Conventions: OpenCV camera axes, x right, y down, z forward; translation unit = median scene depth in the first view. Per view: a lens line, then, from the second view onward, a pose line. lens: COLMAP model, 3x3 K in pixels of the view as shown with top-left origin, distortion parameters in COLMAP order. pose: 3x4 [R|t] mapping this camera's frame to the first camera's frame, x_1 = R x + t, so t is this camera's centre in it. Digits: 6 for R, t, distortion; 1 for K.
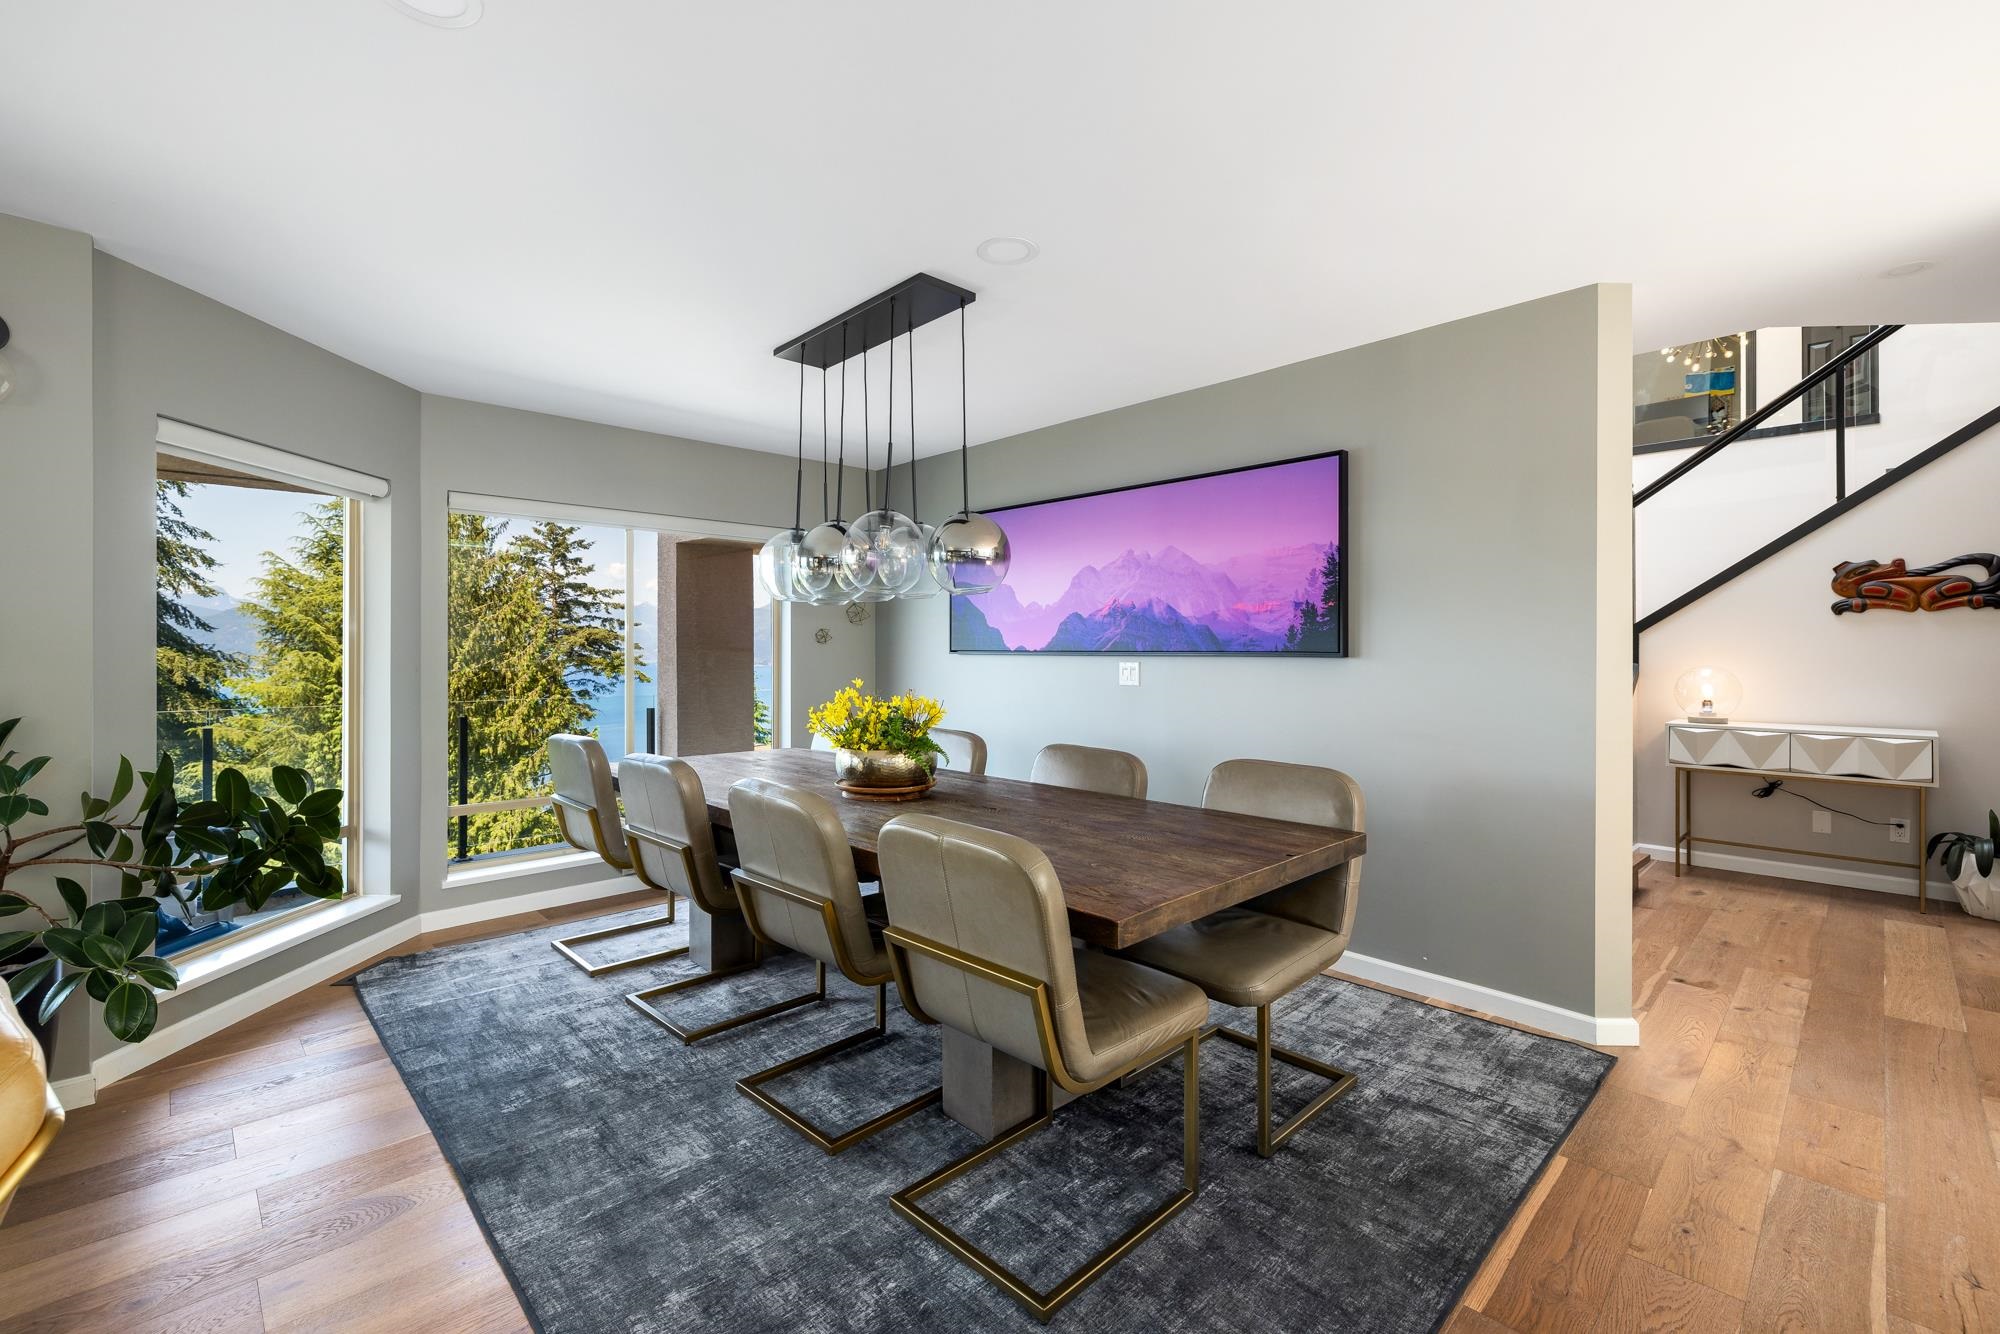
lens RADIAL K [[868.1, 0, 941.3], [0, 868.1, 661.8], [0, 0, 1]] dist [0.000762, 0.000108]
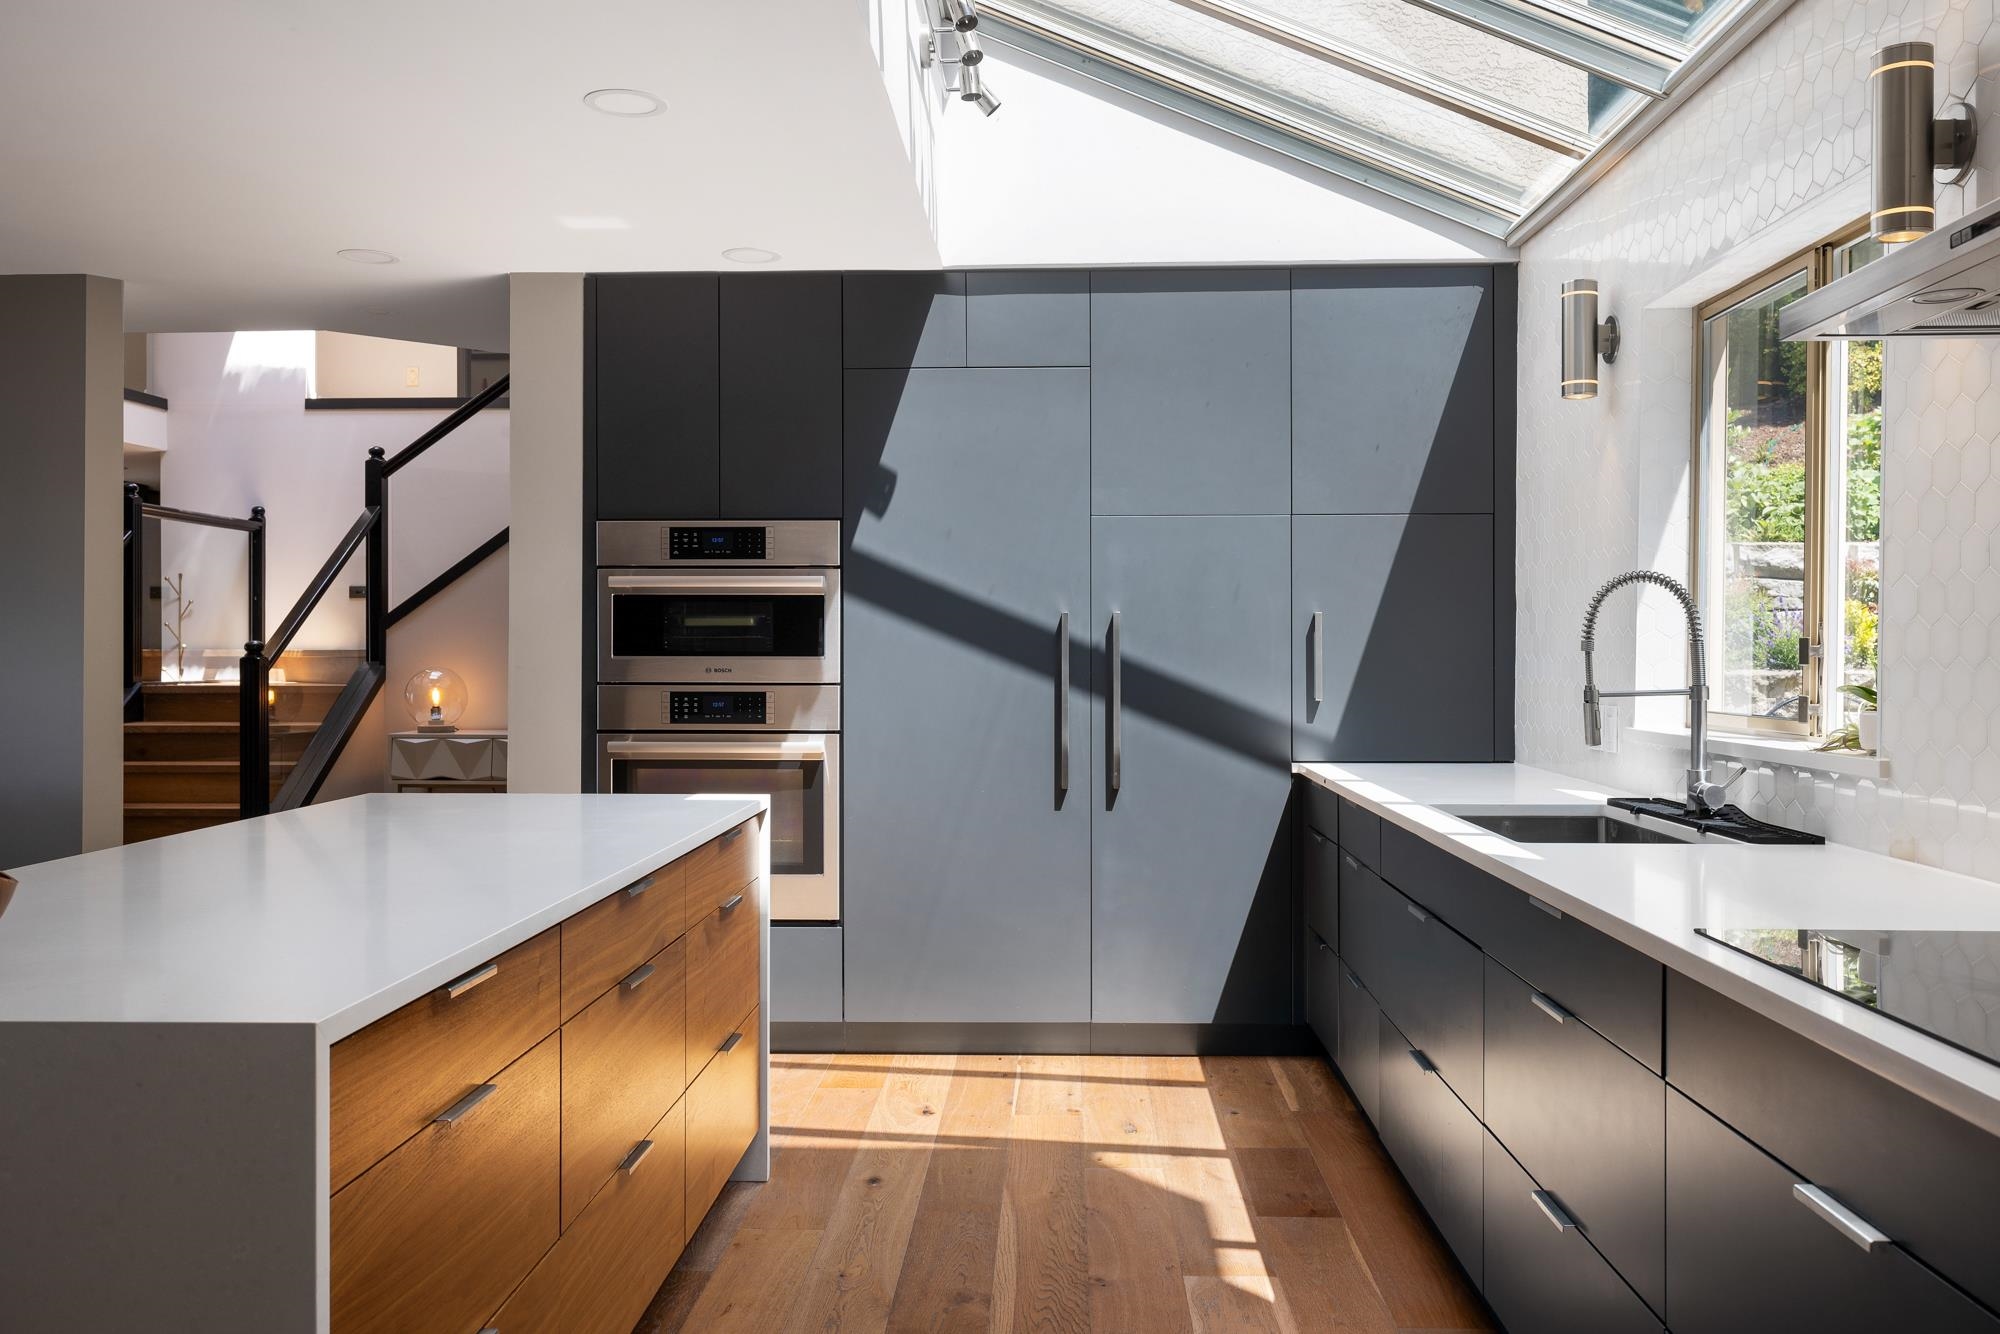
lens RADIAL K [[1673.0, 0, 1000.0], [0, 1673.0, 667.0], [0, 0, 1]] dist [0.010841, -0.001797]
pose [[0.693861, -0.006927, 0.720076, 0.058437], [0.008120, 0.999965, 0.001795, 0.006253], [-0.720063, 0.004602, 0.693893, -0.588153]]
